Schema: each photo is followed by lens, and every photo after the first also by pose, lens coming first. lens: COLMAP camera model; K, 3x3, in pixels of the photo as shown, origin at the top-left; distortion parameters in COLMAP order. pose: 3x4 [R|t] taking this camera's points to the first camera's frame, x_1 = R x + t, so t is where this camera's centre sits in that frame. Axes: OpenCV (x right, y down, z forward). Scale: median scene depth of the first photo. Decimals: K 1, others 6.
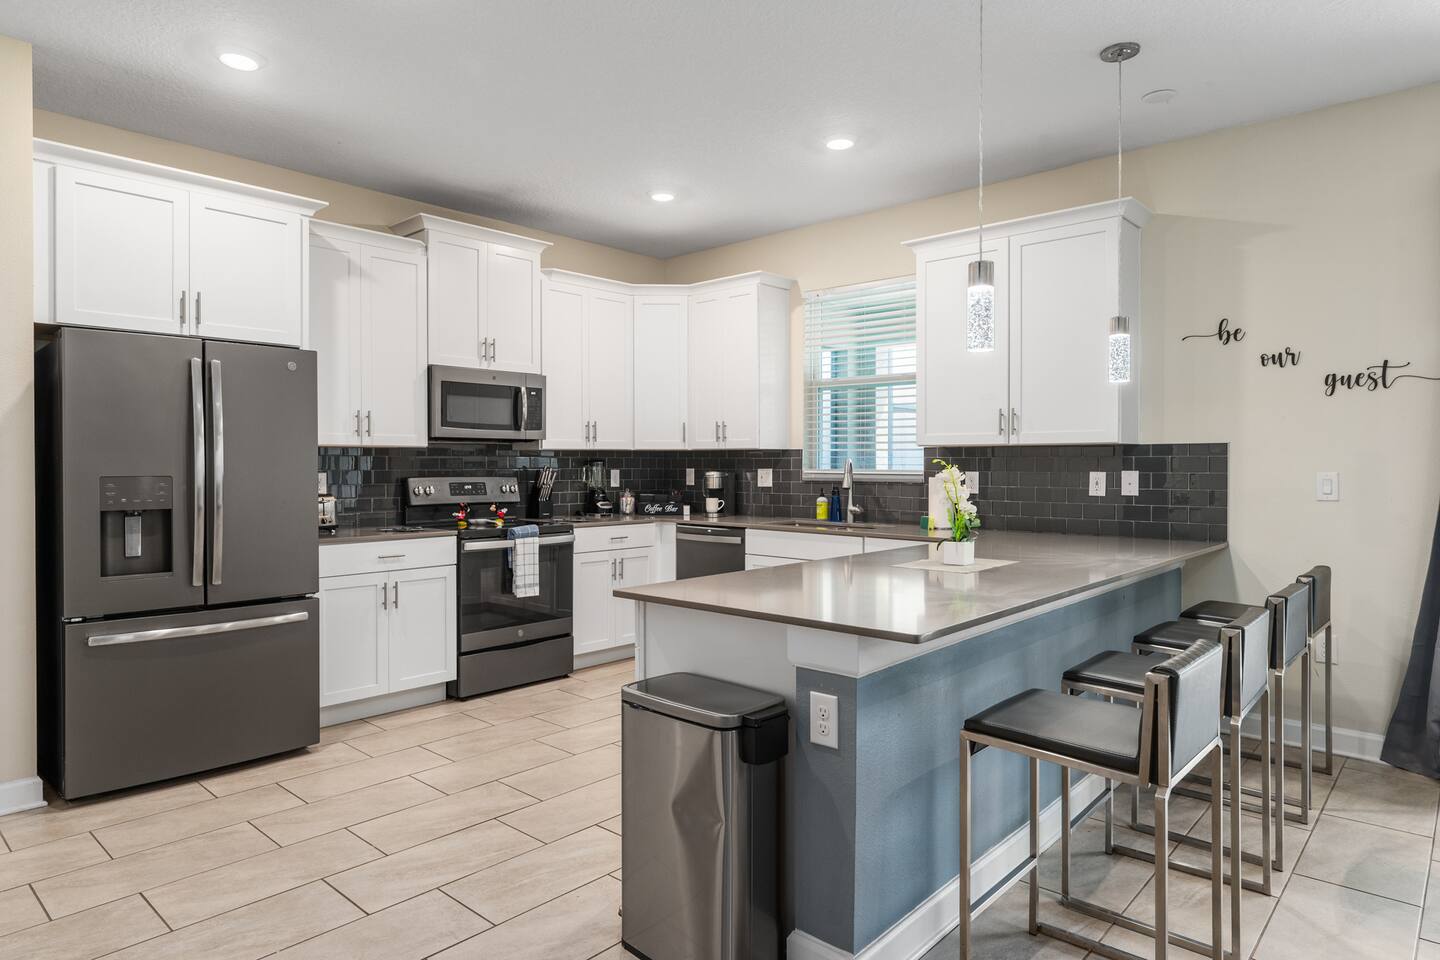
lens RADIAL K [[837.1, 0, 720.4], [0, 837.1, 471.8], [0, 0, 1]] dist [0.004515, 0.001587]
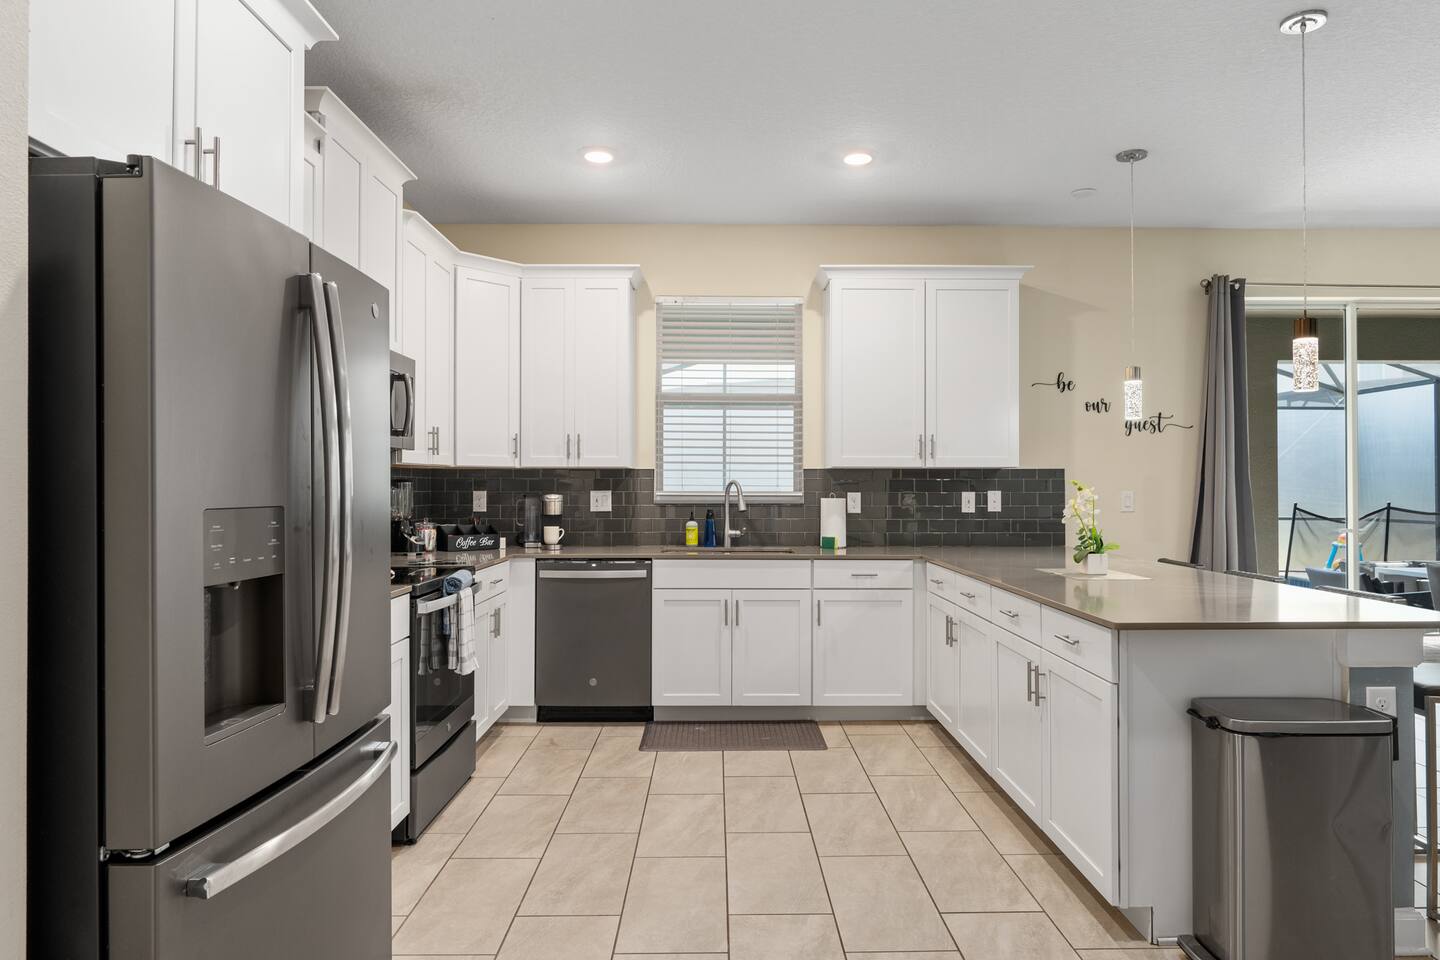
lens RADIAL K [[864.5, 0, 721.4], [0, 864.5, 483.7], [0, 0, 1]] dist [-0.000897, -0.001216]
pose [[0.738057, 0.001784, 0.674736, -0.546475], [0.006393, 0.999933, -0.009637, -0.001769], [-0.674708, 0.011426, 0.737996, 0.303075]]
